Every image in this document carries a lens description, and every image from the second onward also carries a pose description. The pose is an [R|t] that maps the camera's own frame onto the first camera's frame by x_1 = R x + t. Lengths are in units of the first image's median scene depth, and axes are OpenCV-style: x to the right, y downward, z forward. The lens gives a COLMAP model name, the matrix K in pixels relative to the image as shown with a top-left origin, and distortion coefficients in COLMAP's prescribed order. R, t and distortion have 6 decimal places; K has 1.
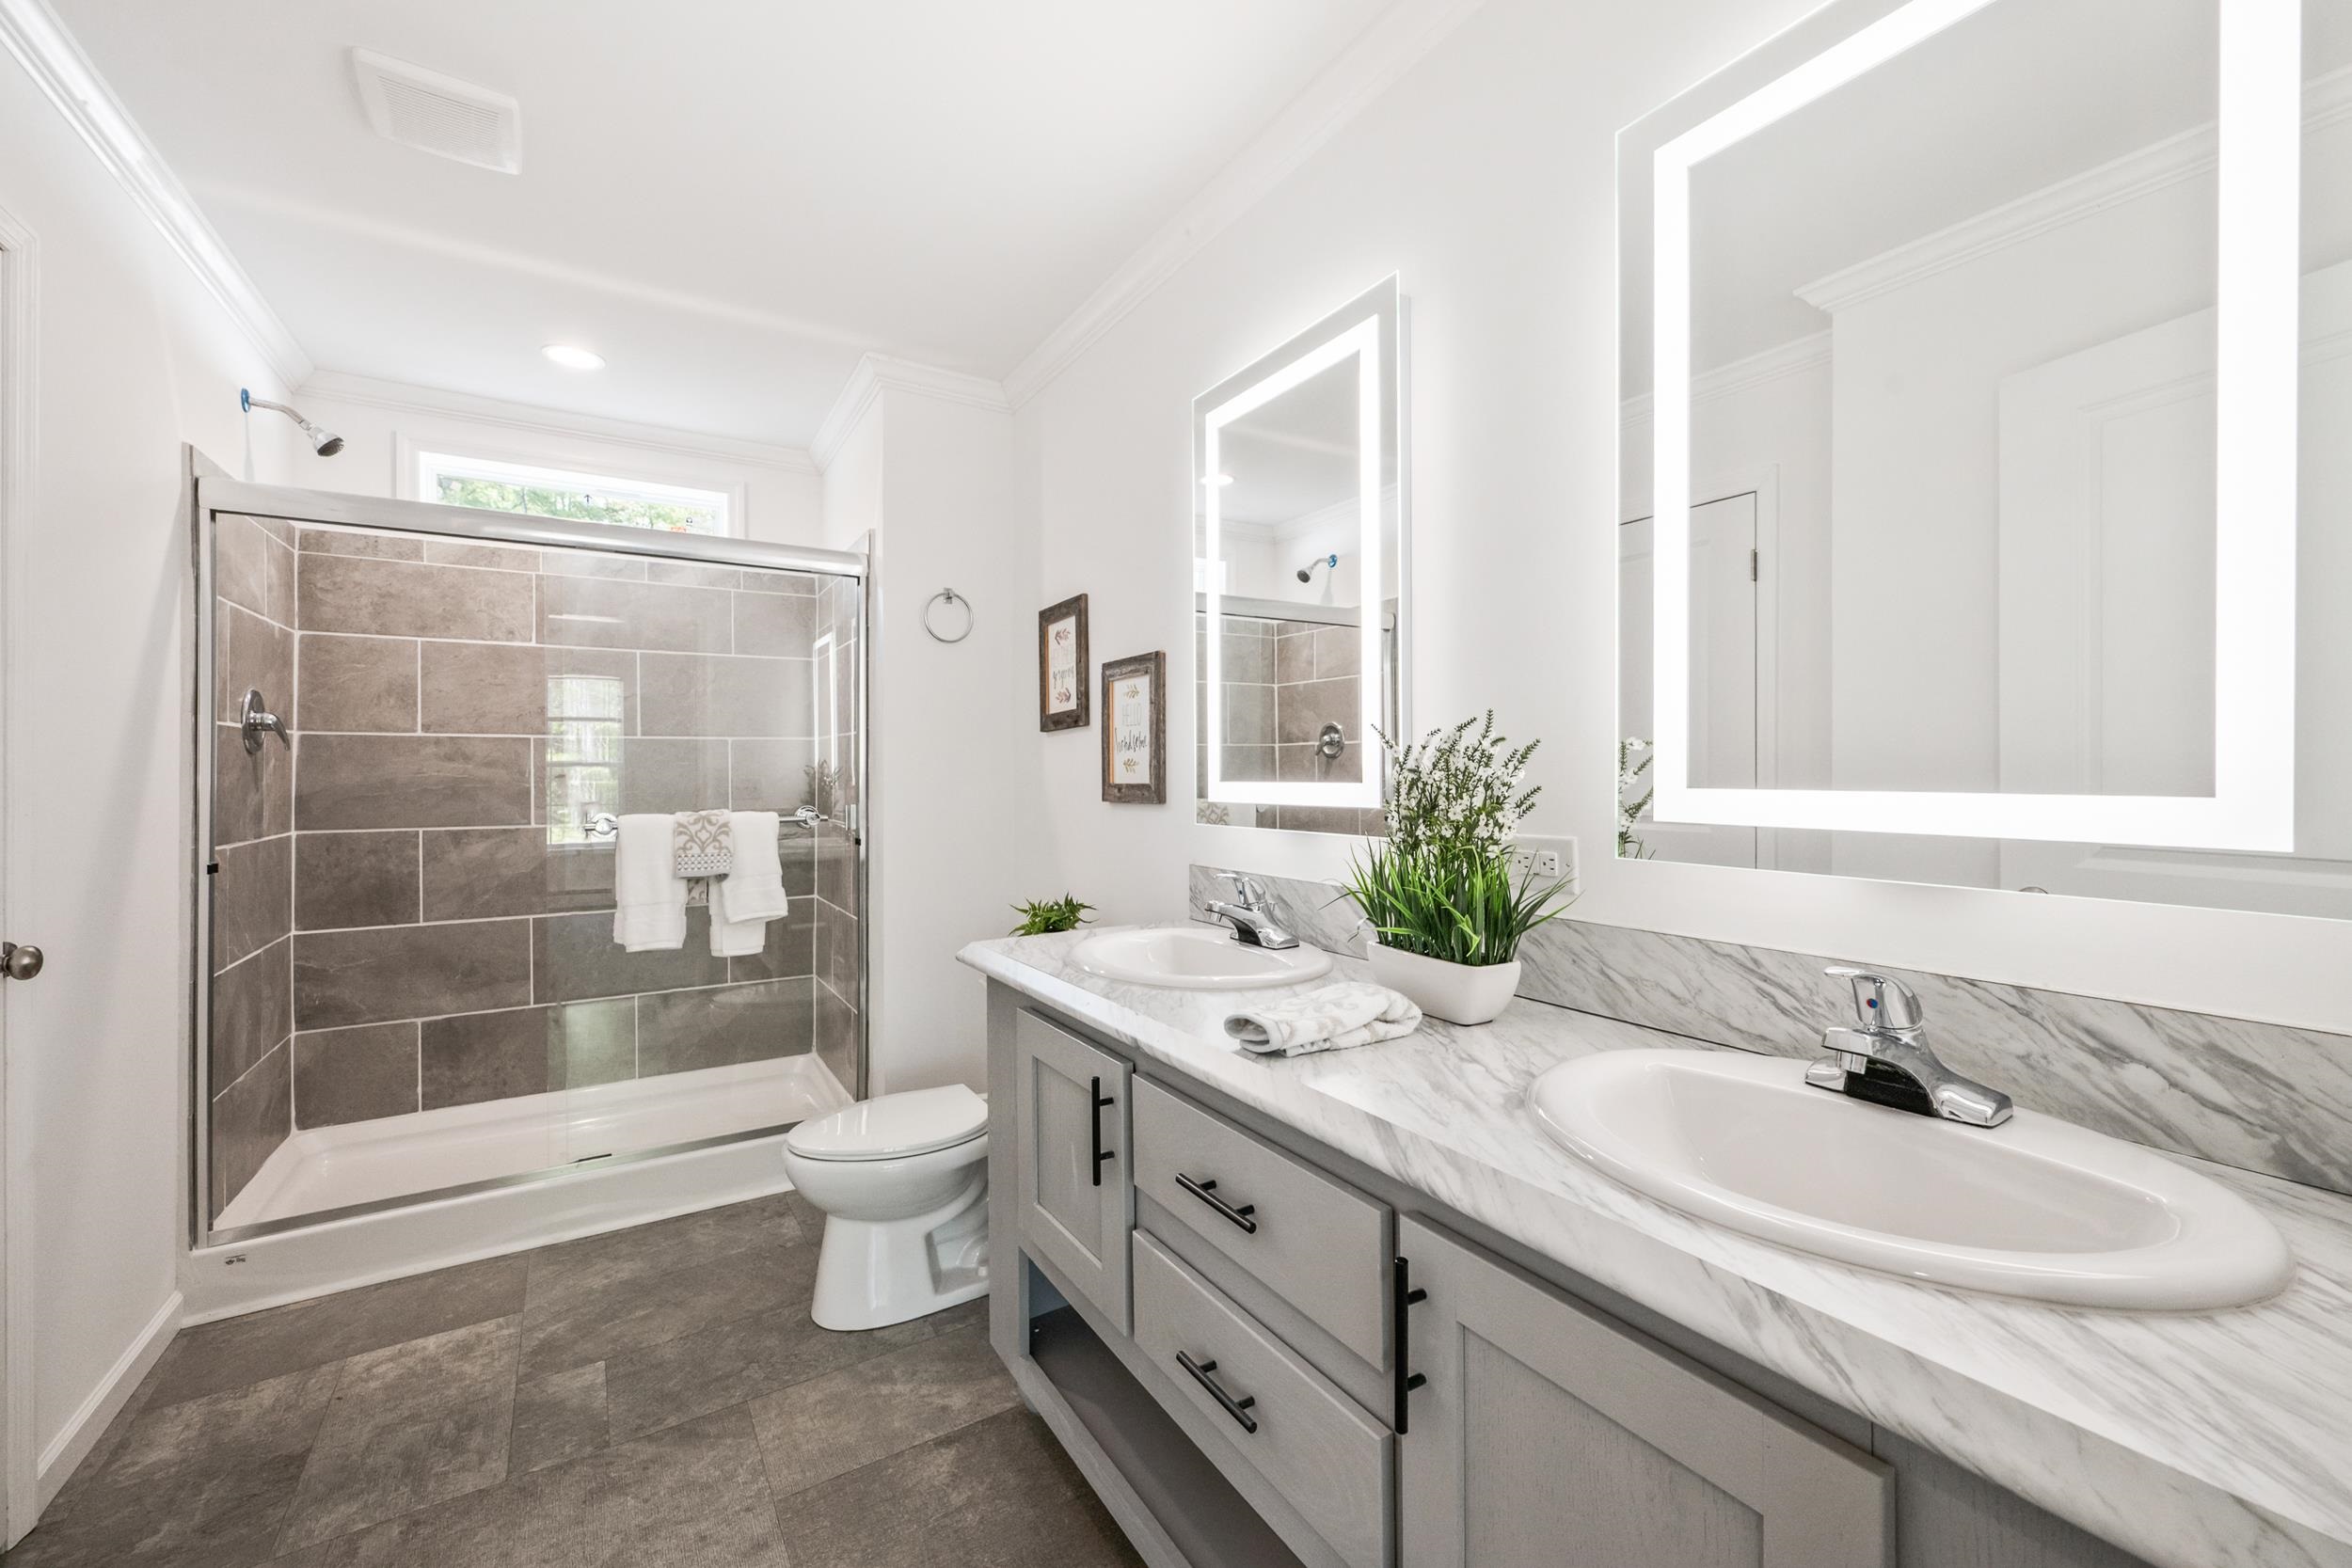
lens RADIAL K [[933.0, 0, 1176.8], [0, 933.0, 777.8], [0, 0, 1]] dist [0.000155, 0.000112]
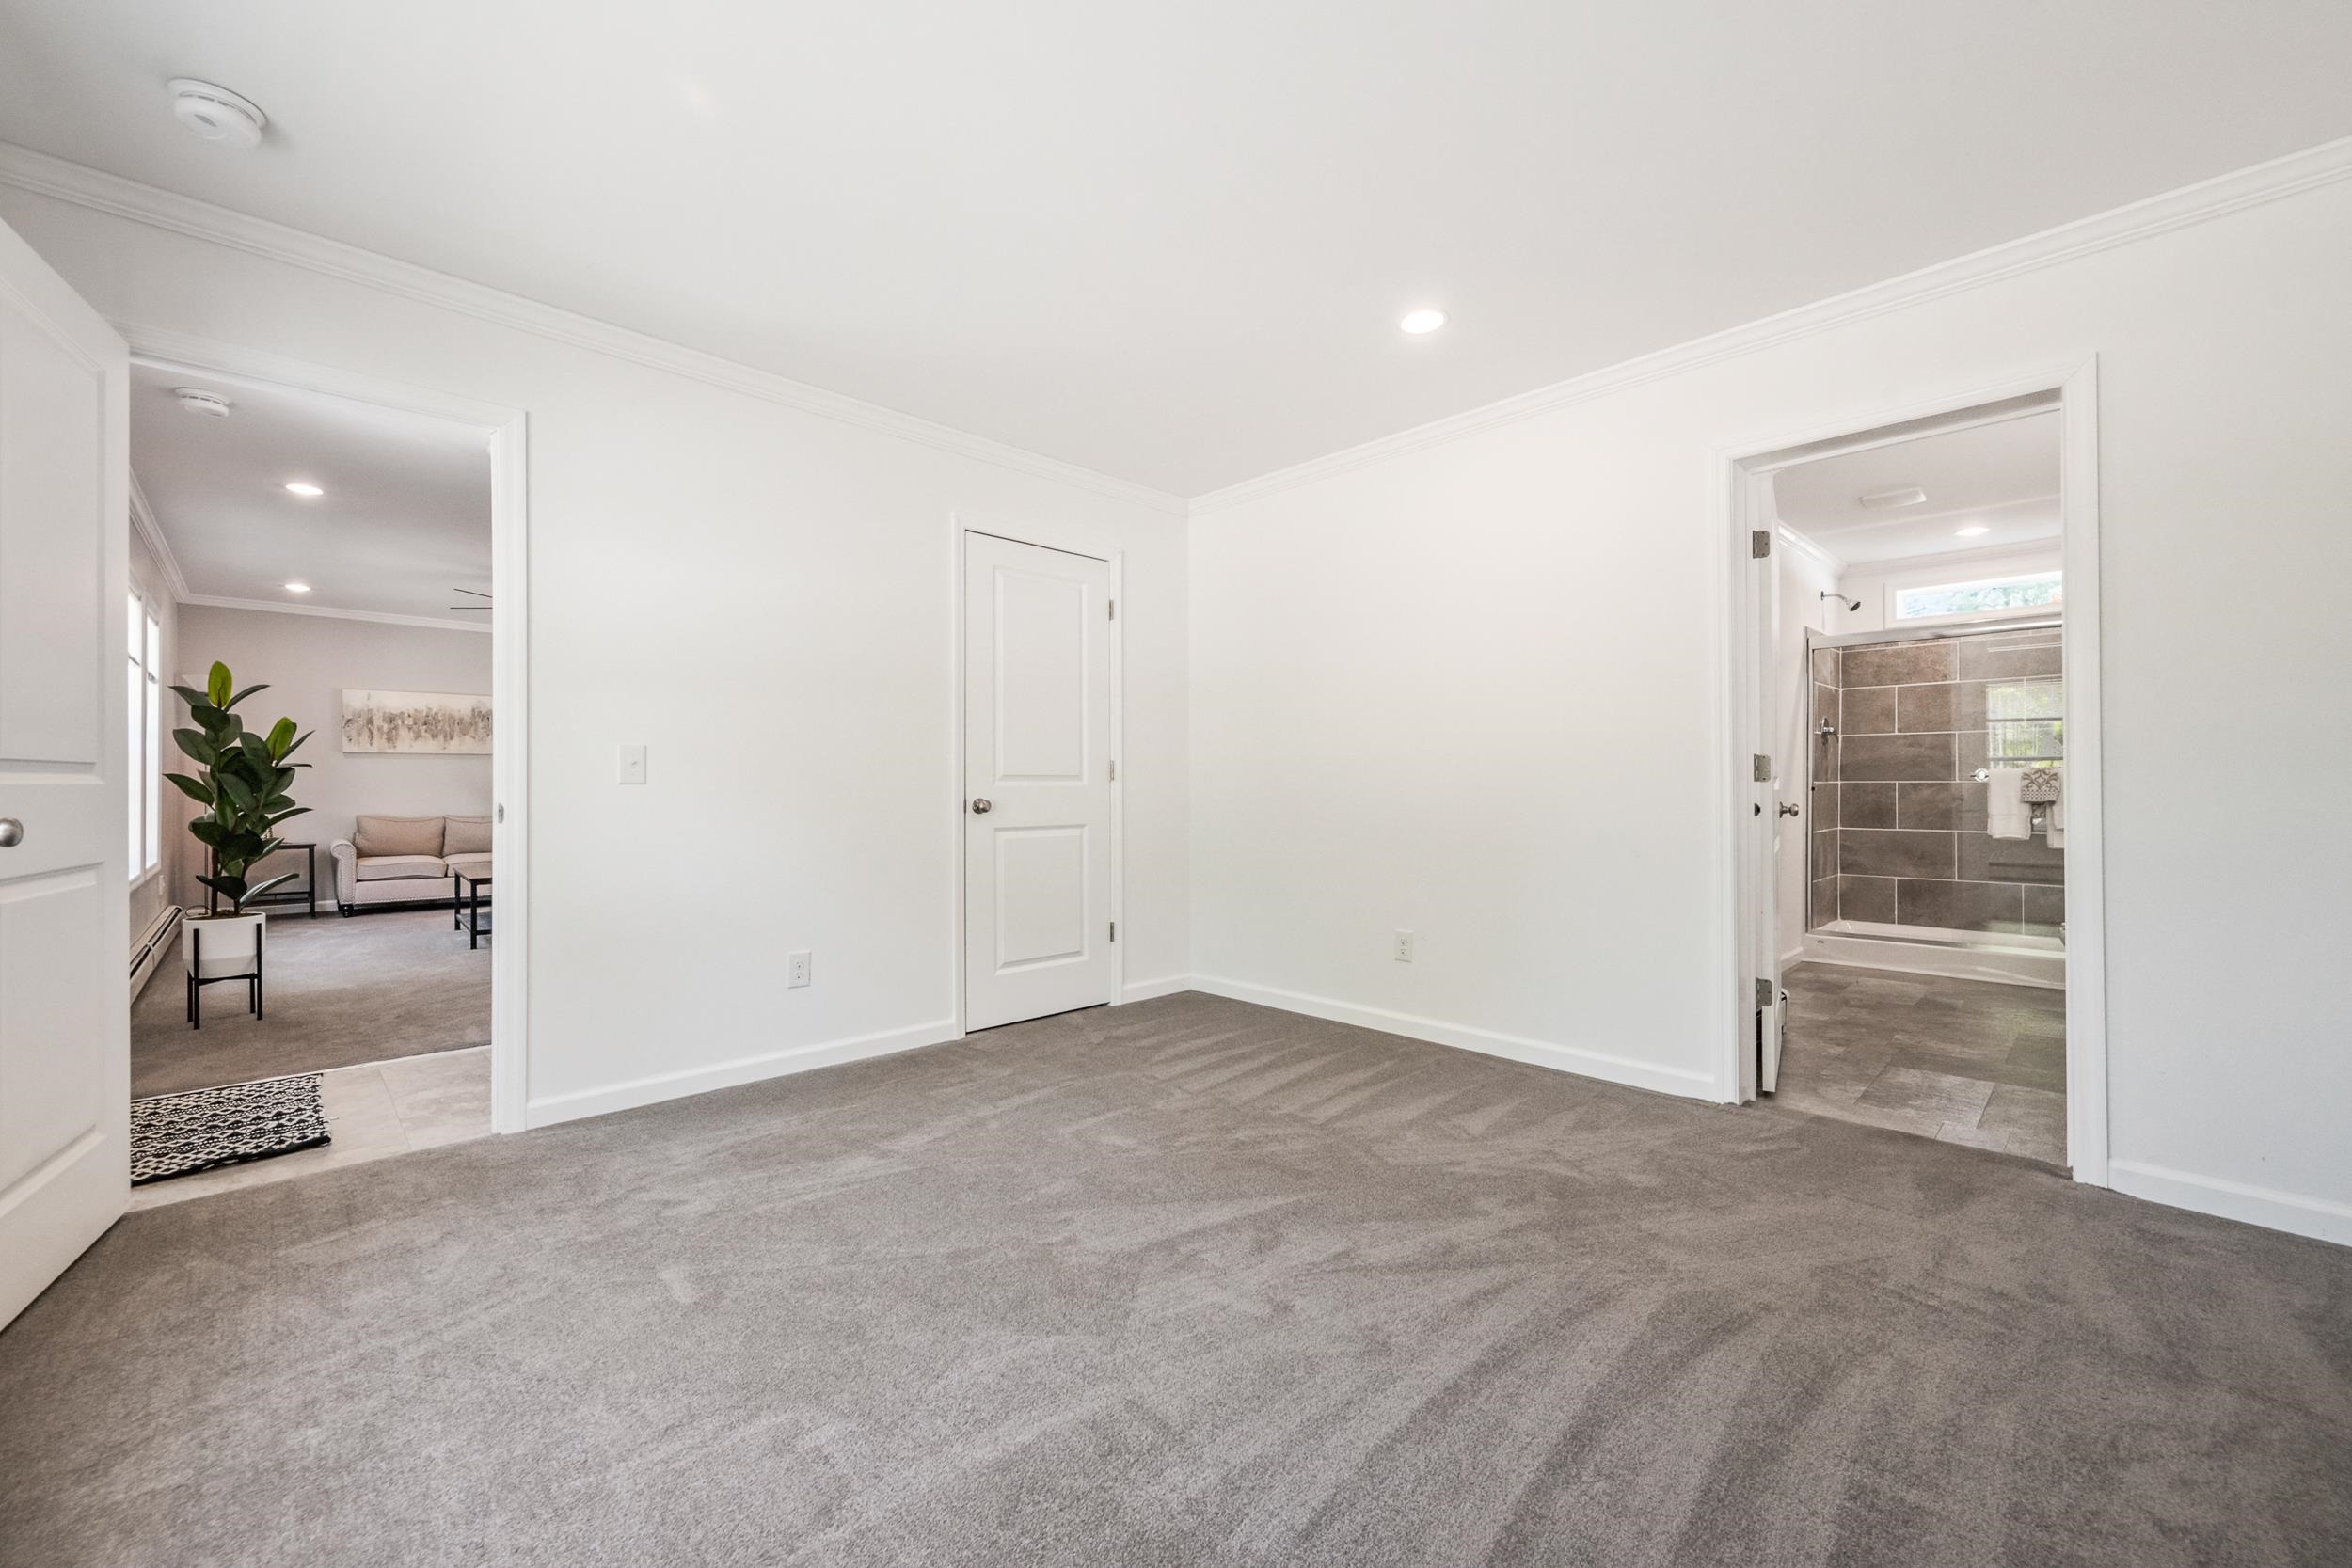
lens RADIAL K [[933.0, 0, 1176.8], [0, 933.0, 777.8], [0, 0, 1]] dist [0.000155, 0.000112]
pose [[0.203602, -0.002944, -0.979049, 0.788475], [-0.002941, 0.999989, -0.003618, 0.056810], [0.979049, 0.003616, 0.203591, -0.867556]]
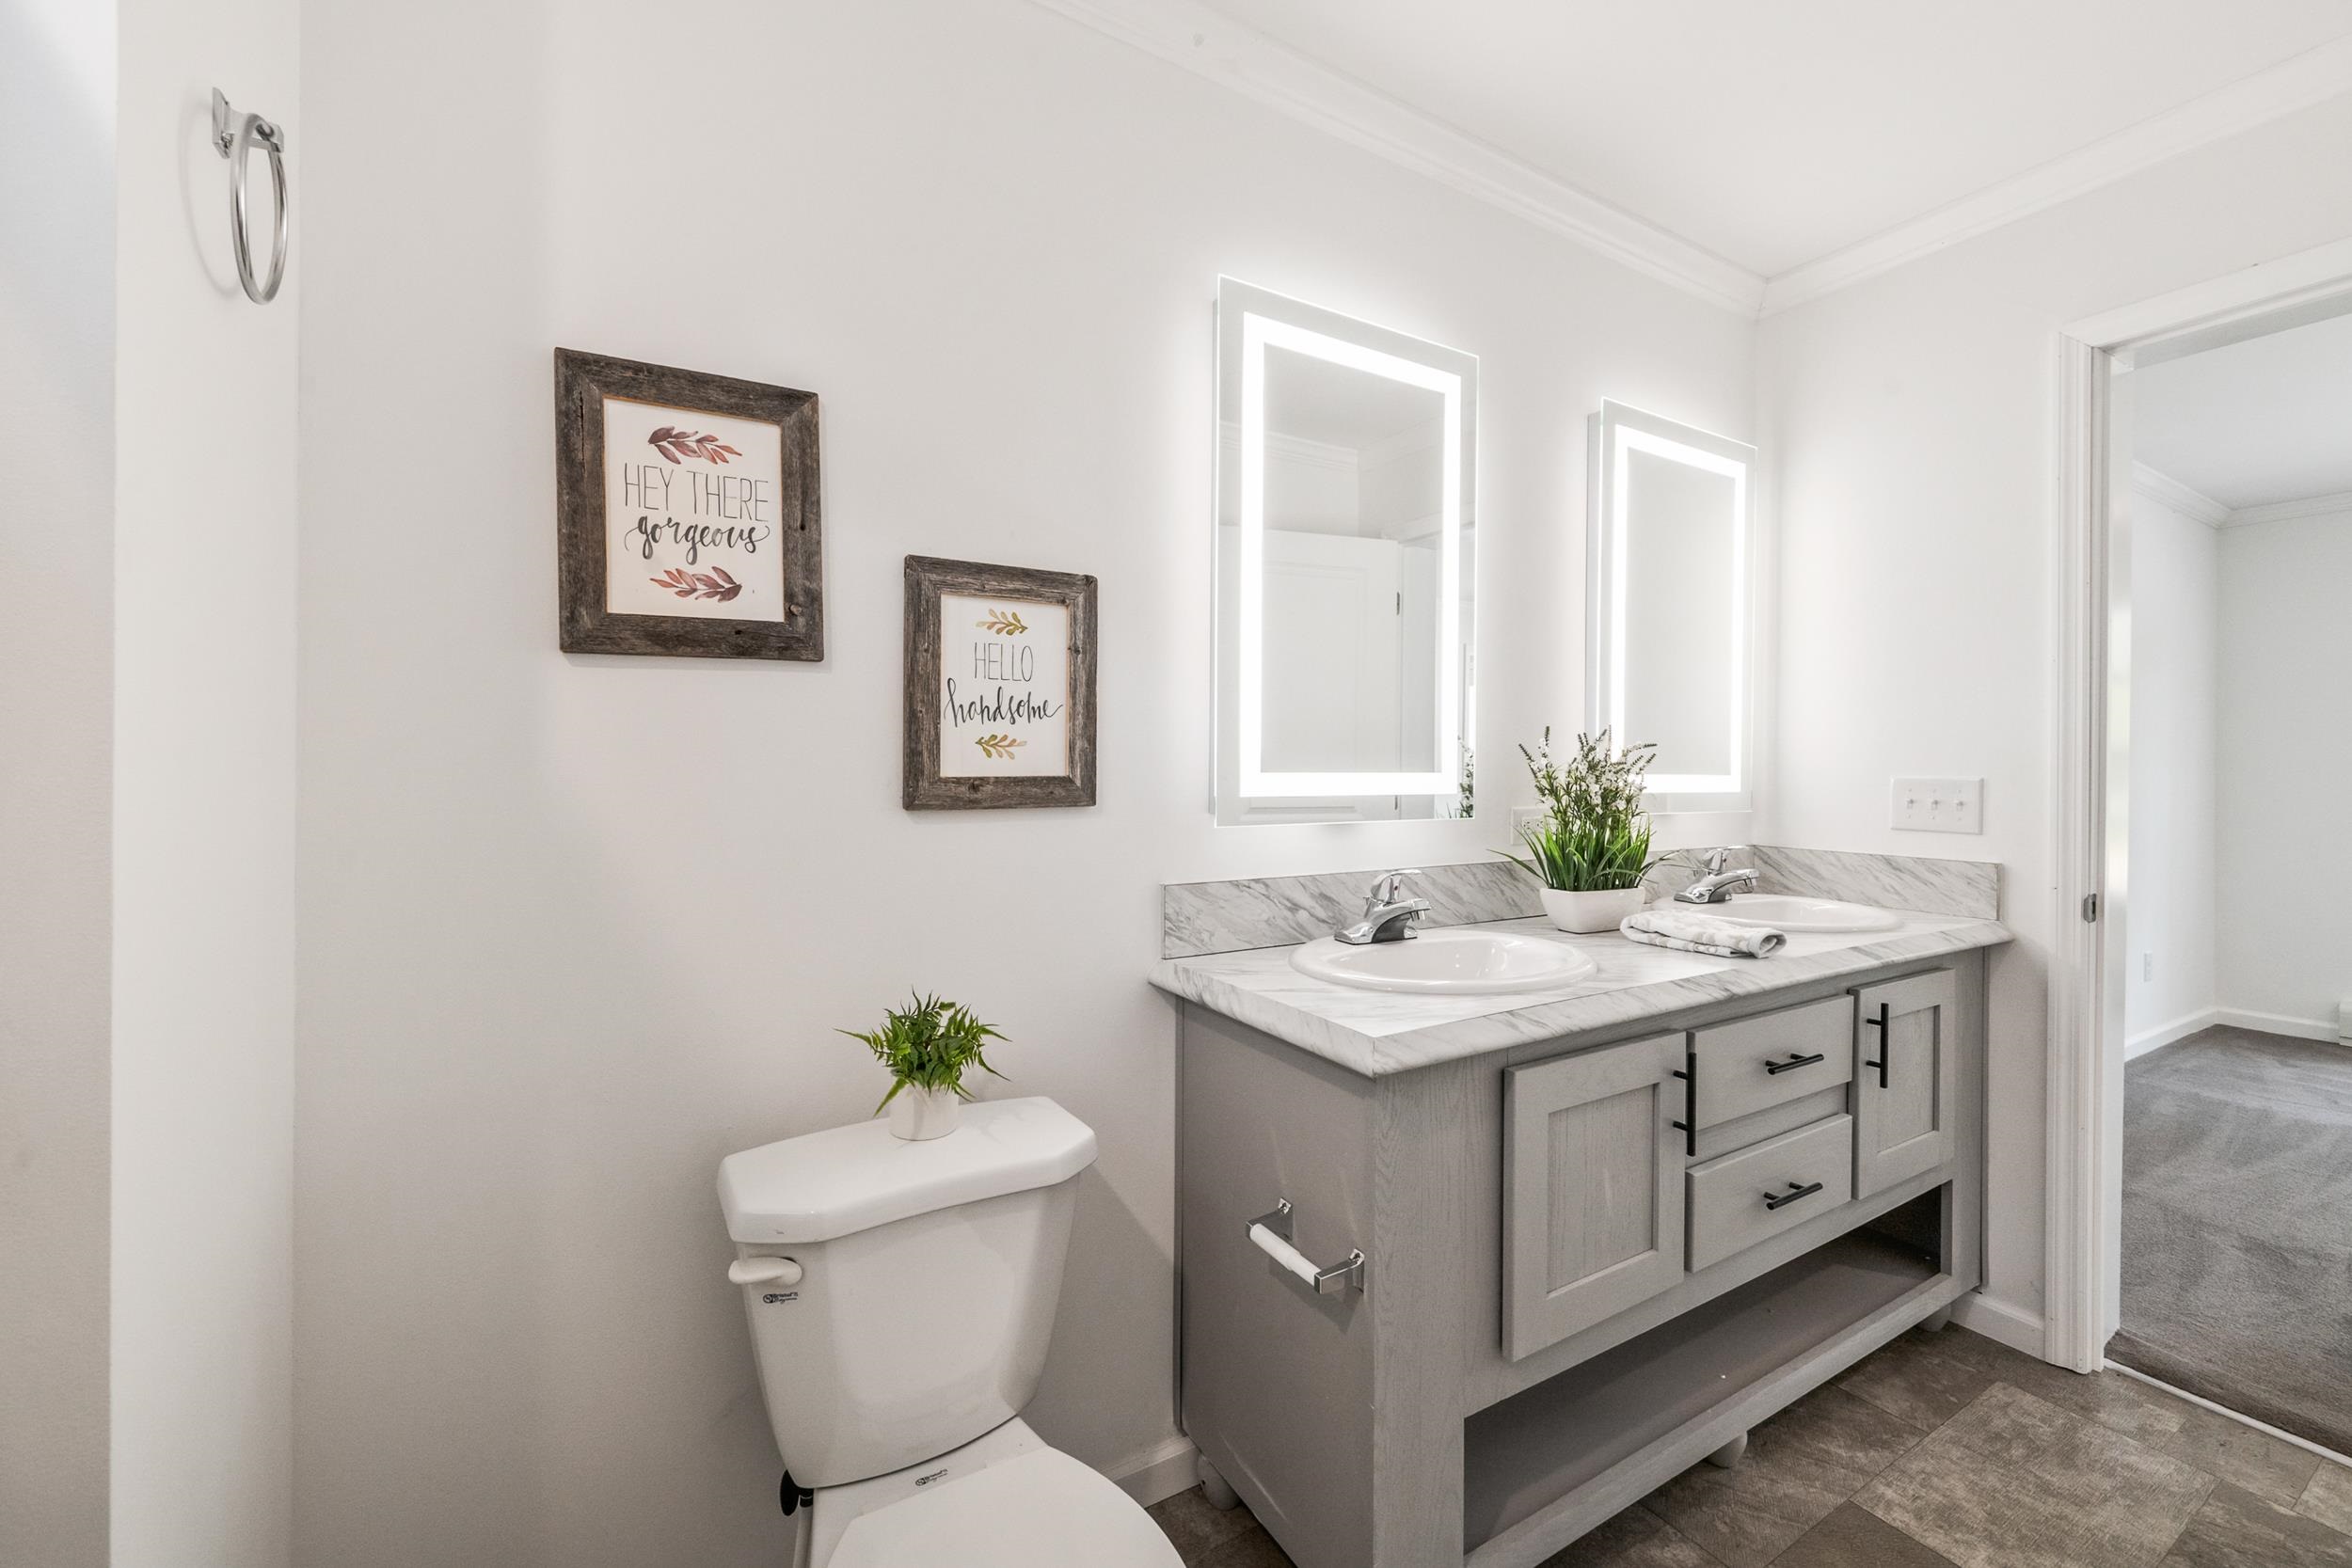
lens RADIAL K [[933.0, 0, 1176.8], [0, 933.0, 777.8], [0, 0, 1]] dist [0.000155, 0.000112]
pose [[0.040315, -0.027800, 0.998800, -1.398233], [-0.012747, 0.999517, 0.028335, -0.024513], [-0.999106, -0.013874, 0.039941, 1.865449]]
